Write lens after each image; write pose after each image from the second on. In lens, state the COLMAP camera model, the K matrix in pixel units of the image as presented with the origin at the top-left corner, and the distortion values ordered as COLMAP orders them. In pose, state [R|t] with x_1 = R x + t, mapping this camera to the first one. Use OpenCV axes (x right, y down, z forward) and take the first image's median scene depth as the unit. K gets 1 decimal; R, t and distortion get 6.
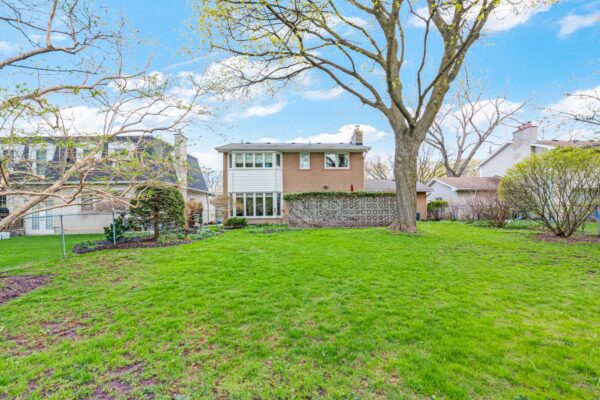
lens RADIAL K [[278.9, 0, 311.6], [0, 278.9, 212.2], [0, 0, 1]] dist [-0.004239, -0.000157]
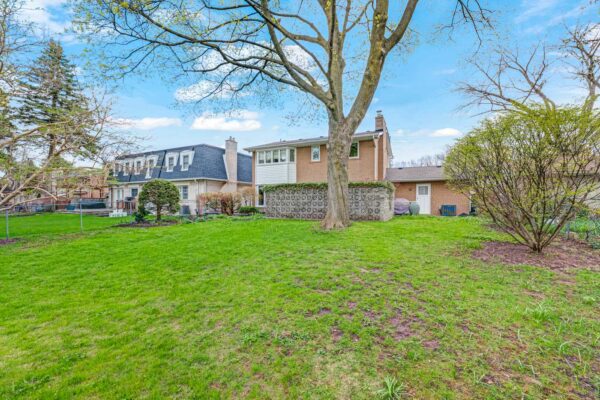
lens RADIAL K [[250.5, 0, 301.7], [0, 250.5, 203.8], [0, 0, 1]] dist [0.001697, 0.000096]
pose [[0.872988, 0.020666, -0.487304, 0.375189], [-0.011619, 0.999700, 0.021581, -0.014003], [0.487603, -0.013178, 0.872966, 0.142211]]
